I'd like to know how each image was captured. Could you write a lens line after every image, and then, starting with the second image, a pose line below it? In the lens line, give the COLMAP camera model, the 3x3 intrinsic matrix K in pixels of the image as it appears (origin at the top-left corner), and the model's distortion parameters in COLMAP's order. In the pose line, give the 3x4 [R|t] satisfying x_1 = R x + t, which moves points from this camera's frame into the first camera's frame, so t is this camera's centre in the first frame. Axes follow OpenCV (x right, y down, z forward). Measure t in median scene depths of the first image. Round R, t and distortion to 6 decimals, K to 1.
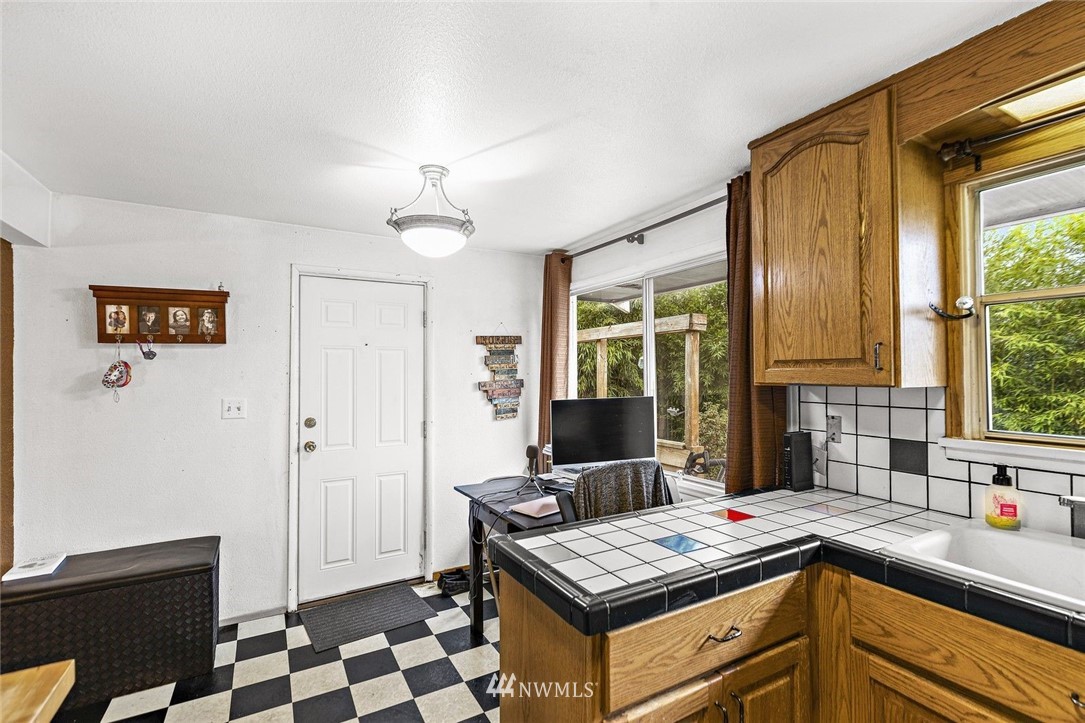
lens RADIAL K [[489.3, 0, 546.9], [0, 489.3, 364.3], [0, 0, 1]] dist [-0.001738, -0.000834]
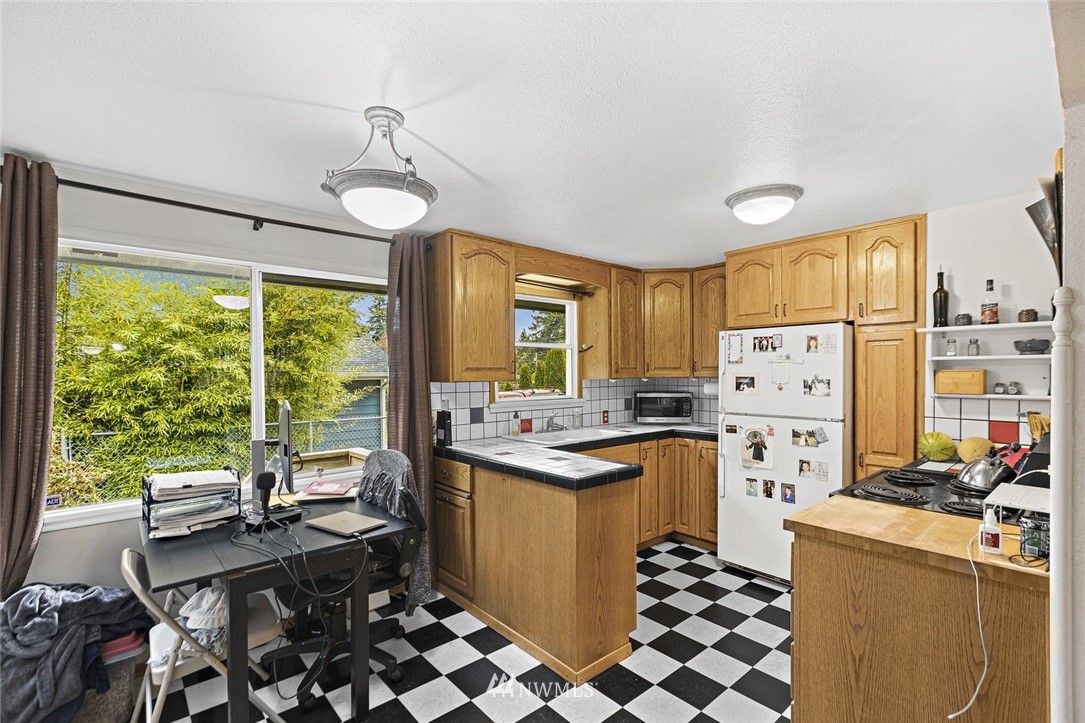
lens RADIAL K [[489.3, 0, 546.0], [0, 489.3, 368.5], [0, 0, 1]] dist [-0.001738, -0.000834]
pose [[-0.193139, 0.006857, 0.981147, -1.311194], [-0.012613, 0.999876, -0.009470, 0.007709], [-0.981090, -0.014204, -0.193028, 1.106032]]
